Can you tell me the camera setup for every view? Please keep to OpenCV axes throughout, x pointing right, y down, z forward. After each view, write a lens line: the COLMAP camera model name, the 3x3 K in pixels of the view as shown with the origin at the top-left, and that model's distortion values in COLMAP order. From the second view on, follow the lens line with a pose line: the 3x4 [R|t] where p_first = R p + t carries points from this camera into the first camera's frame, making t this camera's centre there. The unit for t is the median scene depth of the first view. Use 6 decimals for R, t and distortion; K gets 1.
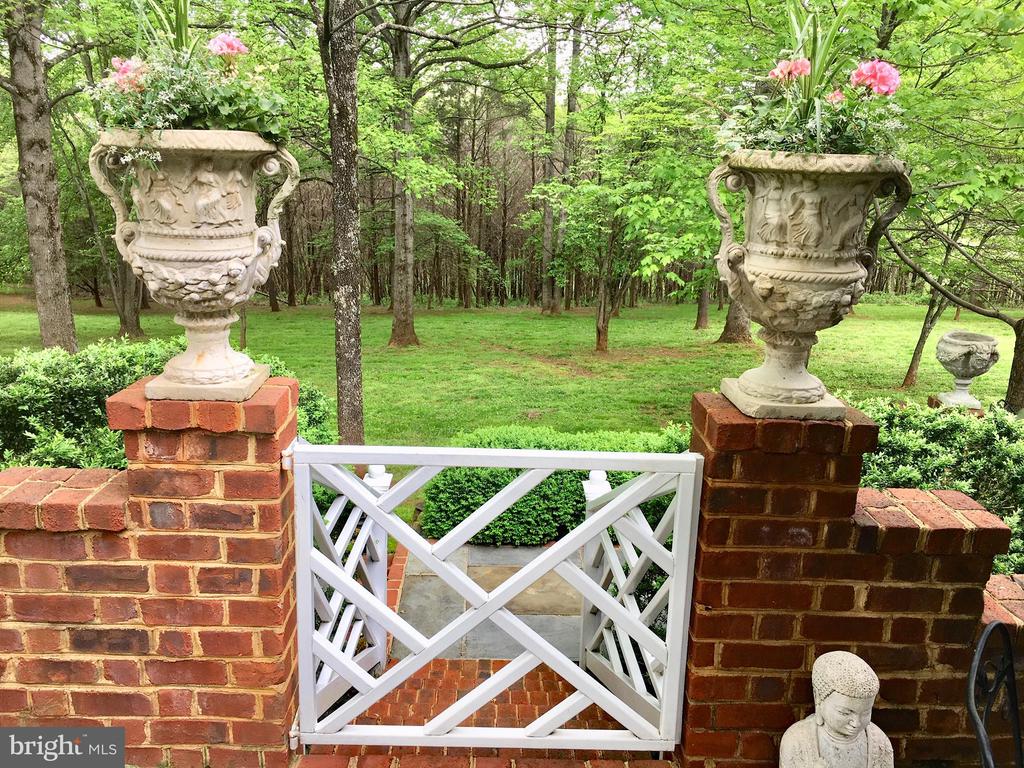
lens RADIAL K [[871.1, 0, 511.3], [0, 871.1, 377.9], [0, 0, 1]] dist [0.040875, -0.003613]
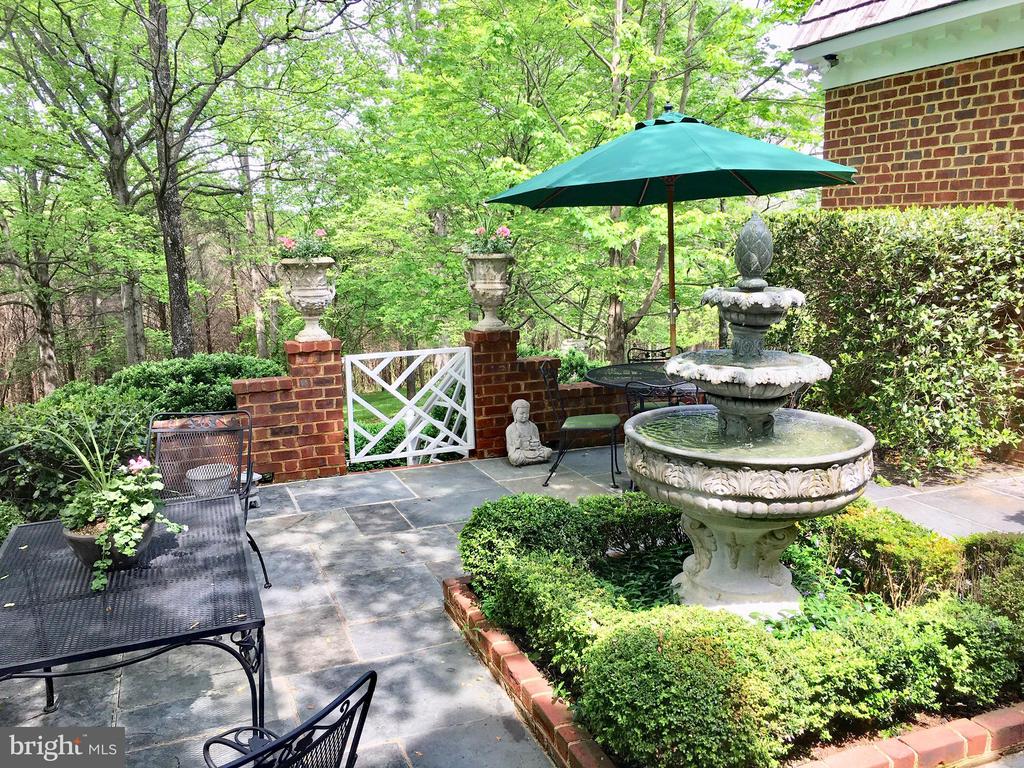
lens RADIAL K [[871.1, 0, 510.4], [0, 871.1, 385.5], [0, 0, 1]] dist [0.040875, -0.003613]
pose [[0.934272, -0.109245, 0.339414, -0.743518], [0.144466, 0.986253, -0.080219, 0.503347], [-0.325985, 0.123980, 0.937210, -2.021492]]
